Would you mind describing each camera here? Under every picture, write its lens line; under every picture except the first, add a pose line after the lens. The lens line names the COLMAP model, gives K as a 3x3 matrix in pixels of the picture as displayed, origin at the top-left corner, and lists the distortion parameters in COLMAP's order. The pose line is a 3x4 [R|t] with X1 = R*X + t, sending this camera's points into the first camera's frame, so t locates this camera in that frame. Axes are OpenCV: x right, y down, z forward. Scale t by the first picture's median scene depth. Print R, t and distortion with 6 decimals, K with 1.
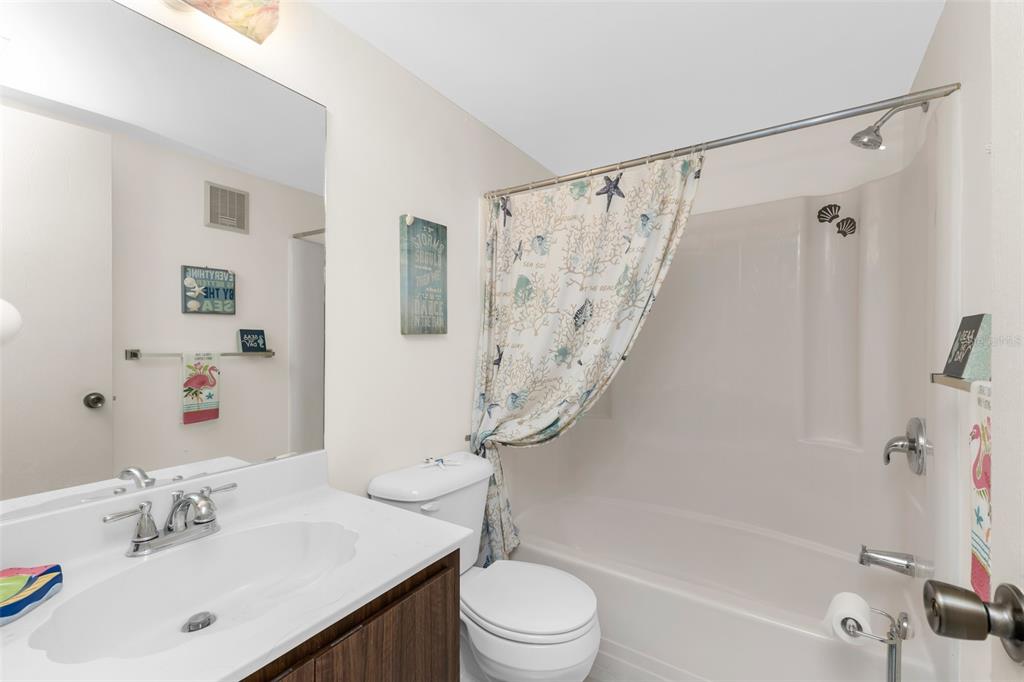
lens RADIAL K [[447.9, 0, 502.9], [0, 447.9, 341.3], [0, 0, 1]] dist [0.002565, 0.000274]
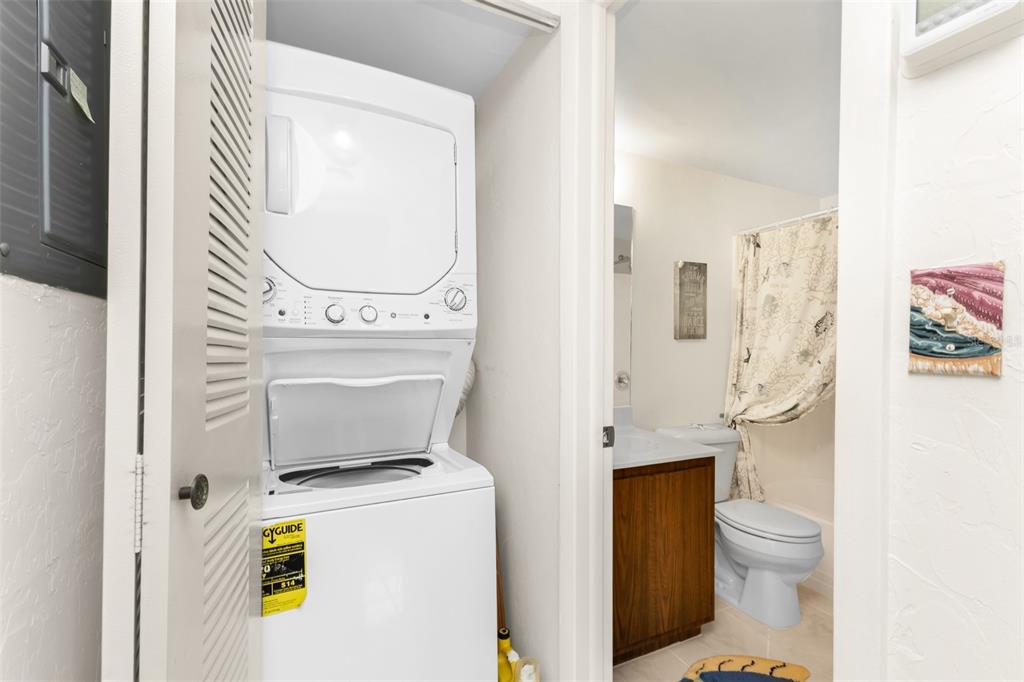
lens RADIAL K [[447.9, 0, 515.7], [0, 447.9, 345.7], [0, 0, 1]] dist [0.002565, 0.000274]
pose [[0.870507, 0.008993, -0.492074, 0.046869], [-0.010078, 0.999949, 0.000447, 0.009732], [0.492053, 0.004570, 0.870553, -0.516093]]
